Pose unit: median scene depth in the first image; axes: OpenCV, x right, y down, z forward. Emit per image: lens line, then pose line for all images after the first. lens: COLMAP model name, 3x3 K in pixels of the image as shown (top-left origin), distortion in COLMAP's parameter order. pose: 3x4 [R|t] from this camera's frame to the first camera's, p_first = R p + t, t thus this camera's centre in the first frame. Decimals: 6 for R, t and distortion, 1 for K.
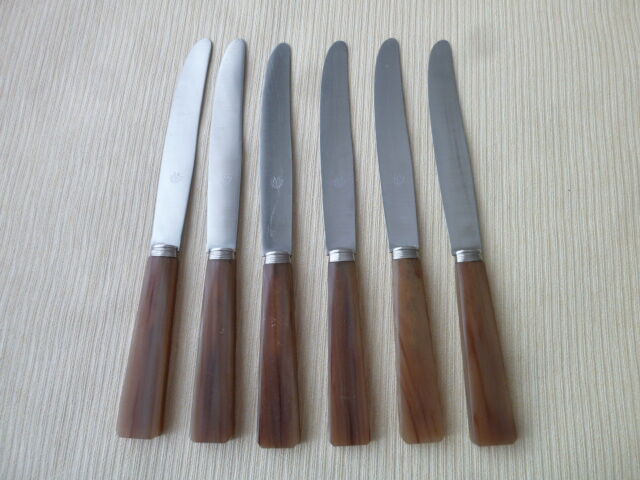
lens RADIAL K [[484.7, 0, 320.0], [0, 484.7, 240.0], [0, 0, 1]] dist [-0.031079, 0.013426]
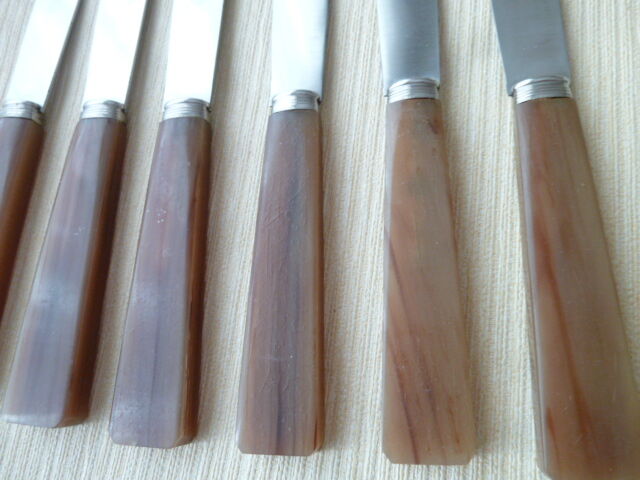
lens RADIAL K [[484.7, 0, 320.0], [0, 484.7, 240.0], [0, 0, 1]] dist [-0.031079, 0.013426]
pose [[0.982999, 0.013019, -0.183149, 0.175375], [-0.015493, 0.999807, -0.012083, 0.193467], [0.182956, 0.014715, 0.983011, 0.474383]]
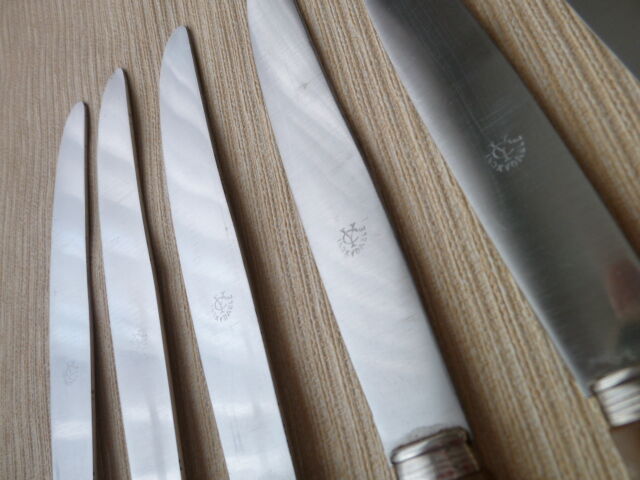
lens RADIAL K [[484.7, 0, 320.0], [0, 484.7, 240.0], [0, 0, 1]] dist [-0.031079, 0.013426]
pose [[0.825626, -0.430452, -0.364764, 0.158373], [0.386369, 0.902466, -0.190456, -0.062769], [0.411170, 0.016312, 0.911413, 0.695196]]
